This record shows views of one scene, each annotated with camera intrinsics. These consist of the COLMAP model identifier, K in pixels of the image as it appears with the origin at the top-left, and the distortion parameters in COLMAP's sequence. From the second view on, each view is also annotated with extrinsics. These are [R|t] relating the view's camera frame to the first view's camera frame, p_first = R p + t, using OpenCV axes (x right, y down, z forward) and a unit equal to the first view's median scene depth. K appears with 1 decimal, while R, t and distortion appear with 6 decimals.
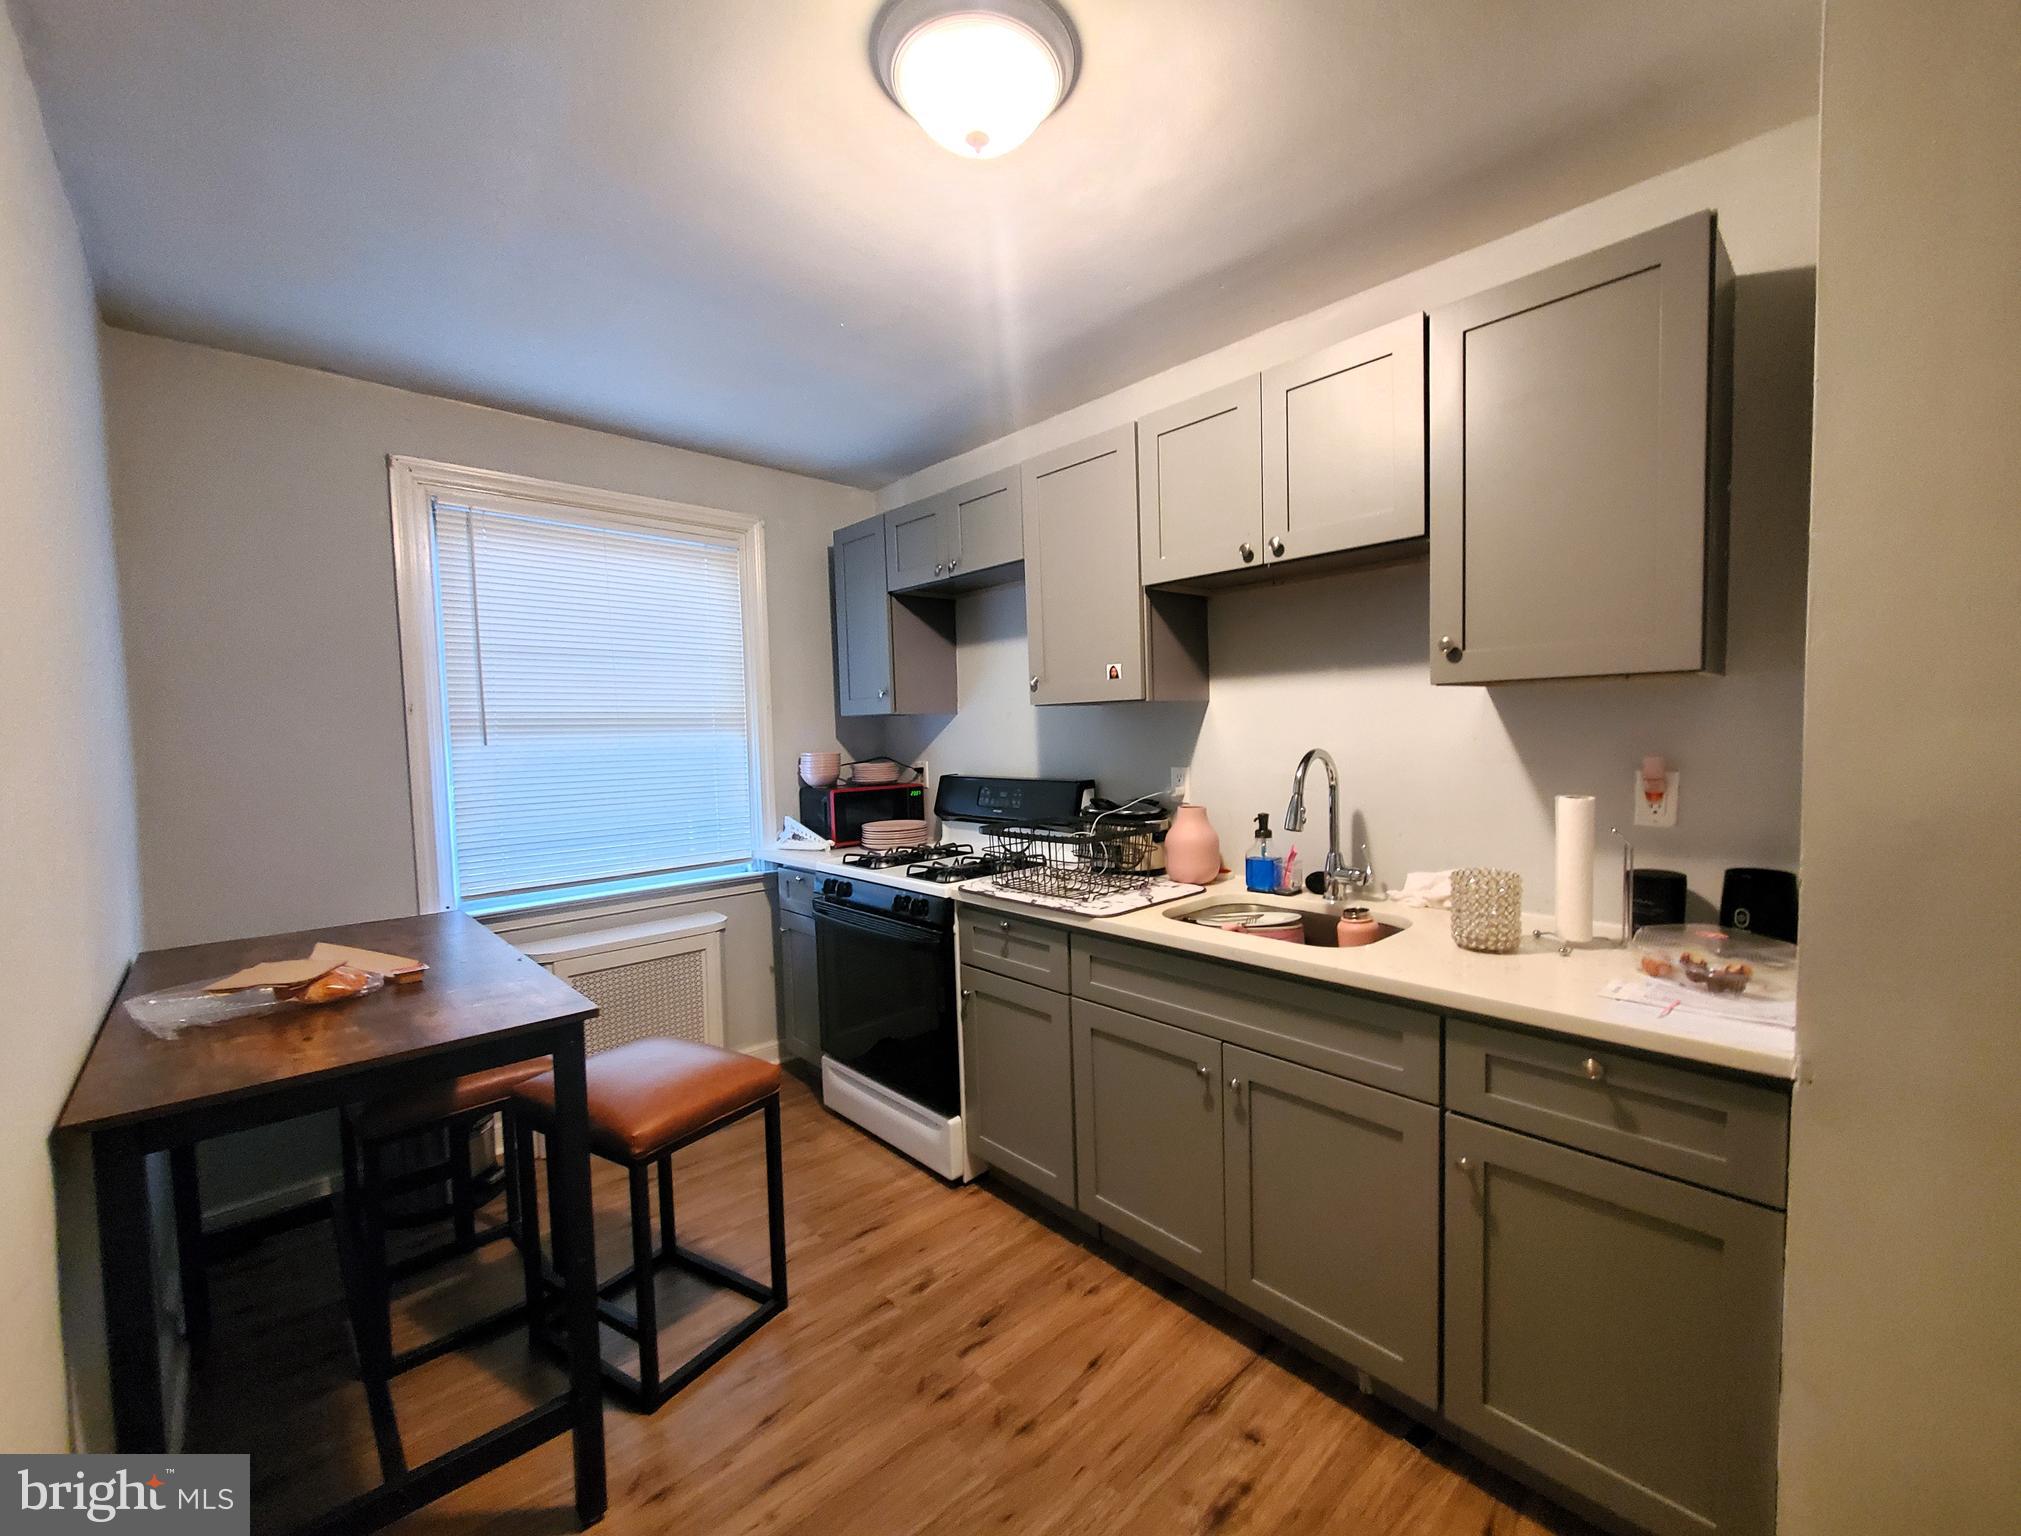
lens RADIAL K [[817.6, 0, 1017.2], [0, 817.6, 772.8], [0, 0, 1]] dist [-0.001674, -0.000001]
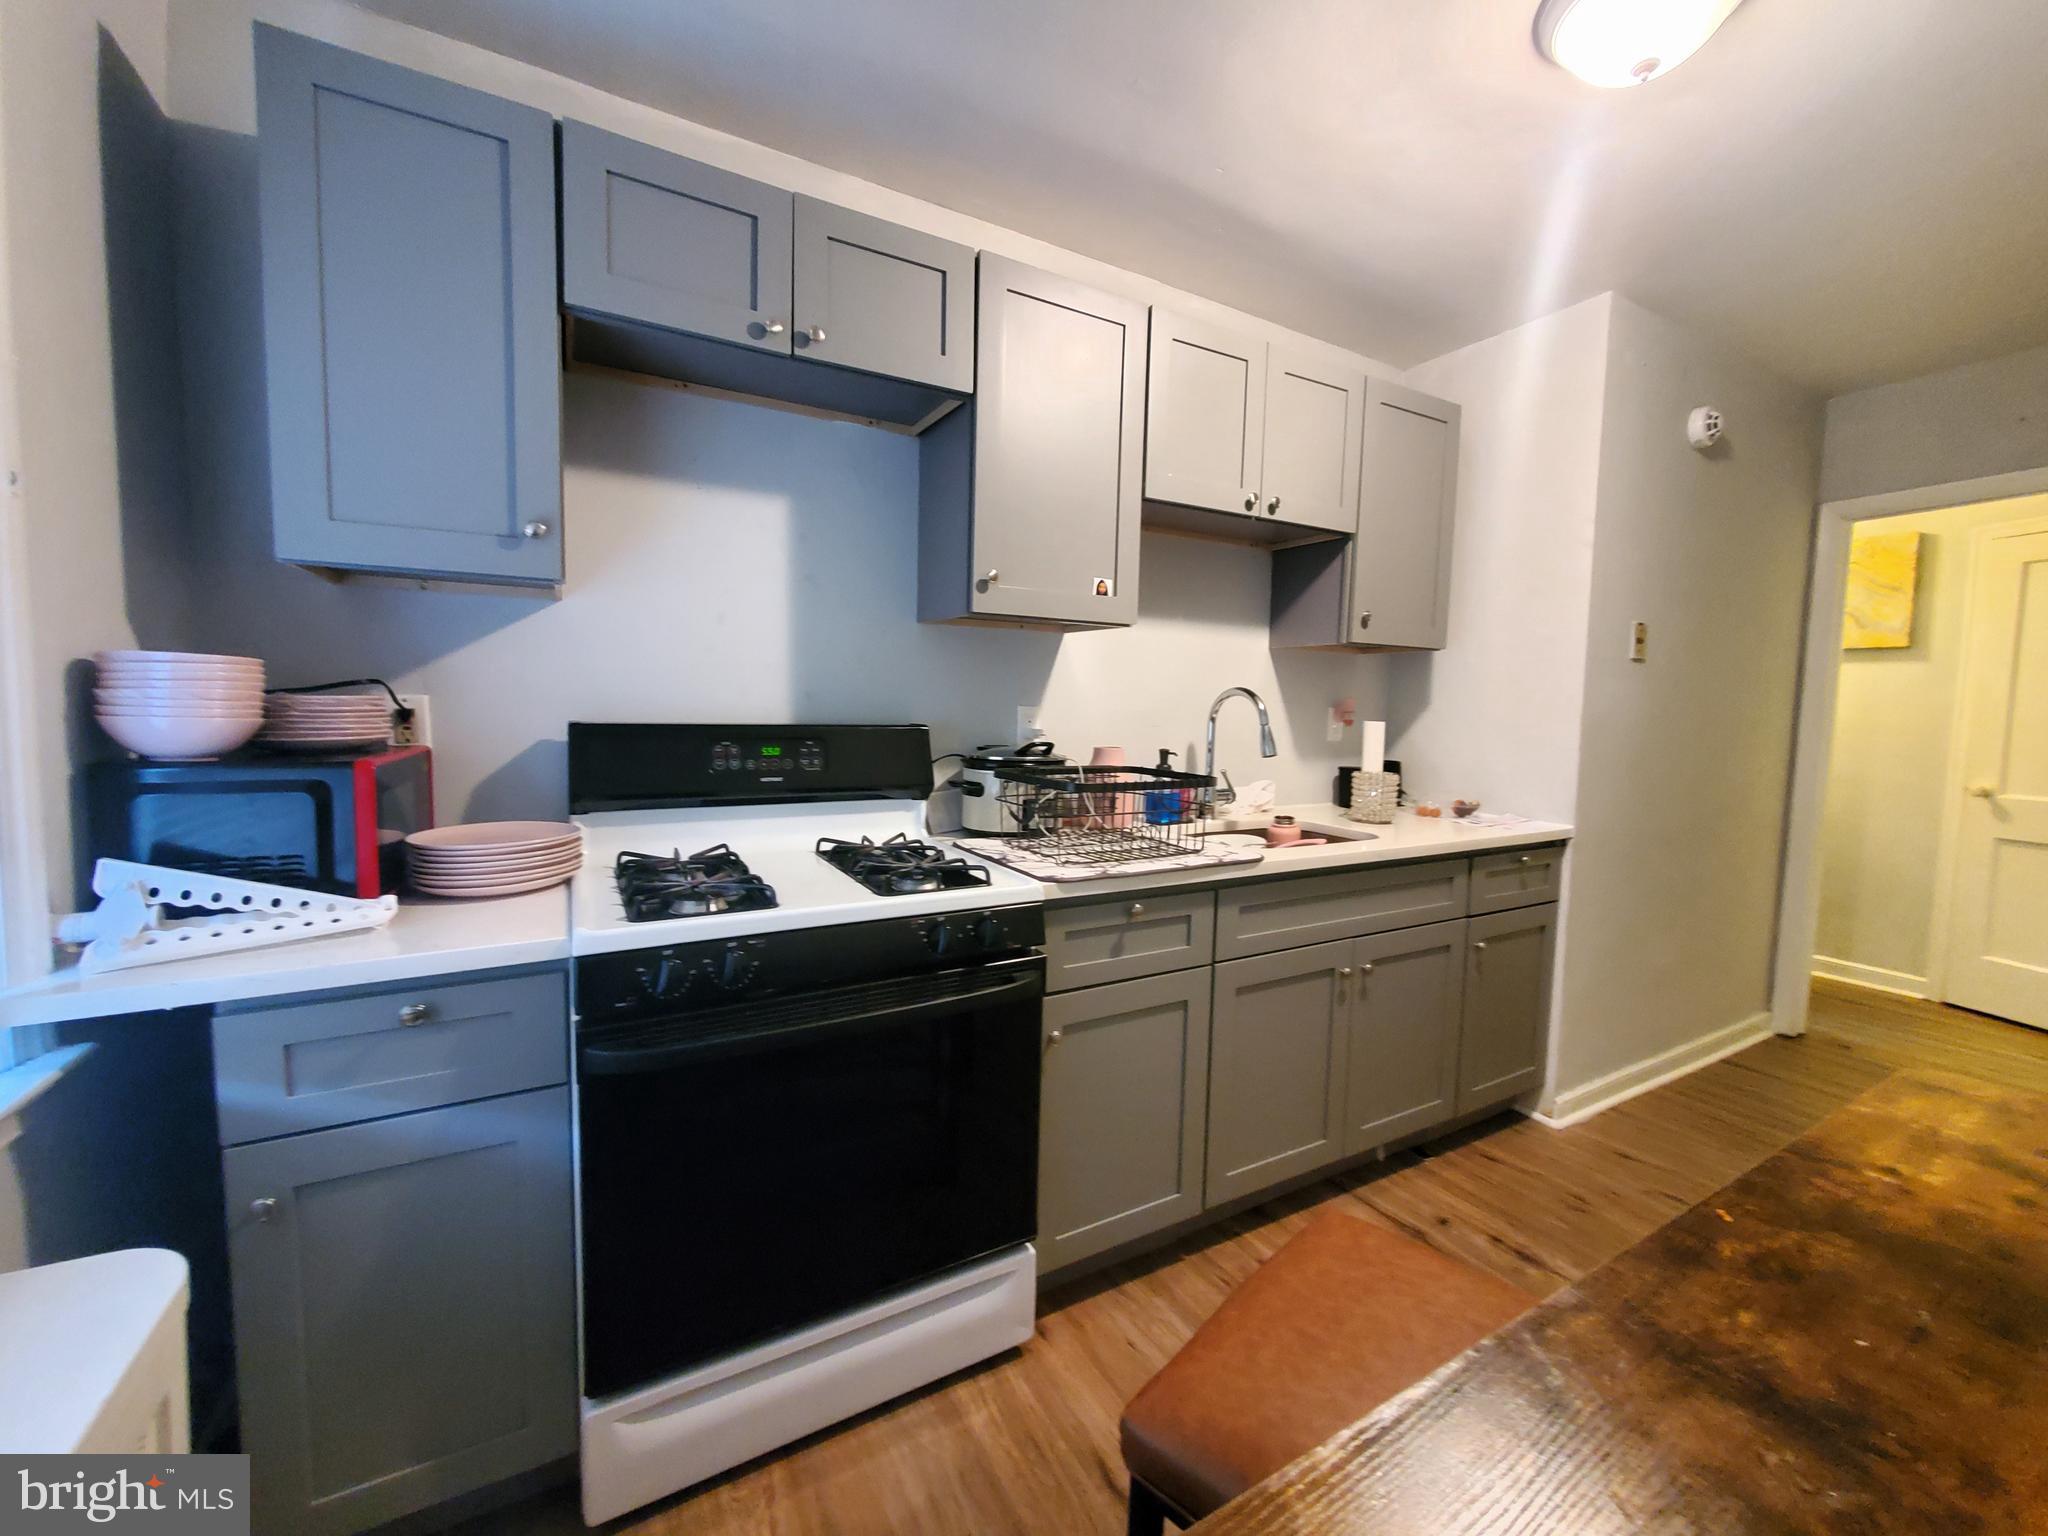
lens RADIAL K [[826.3, 0, 1031.3], [0, 826.3, 763.4], [0, 0, 1]] dist [0.000358, -0.000074]
pose [[0.228501, -0.038686, 0.972775, -0.805728], [0.027054, 0.999077, 0.033377, 0.029130], [-0.973168, 0.018691, 0.229337, 0.976702]]
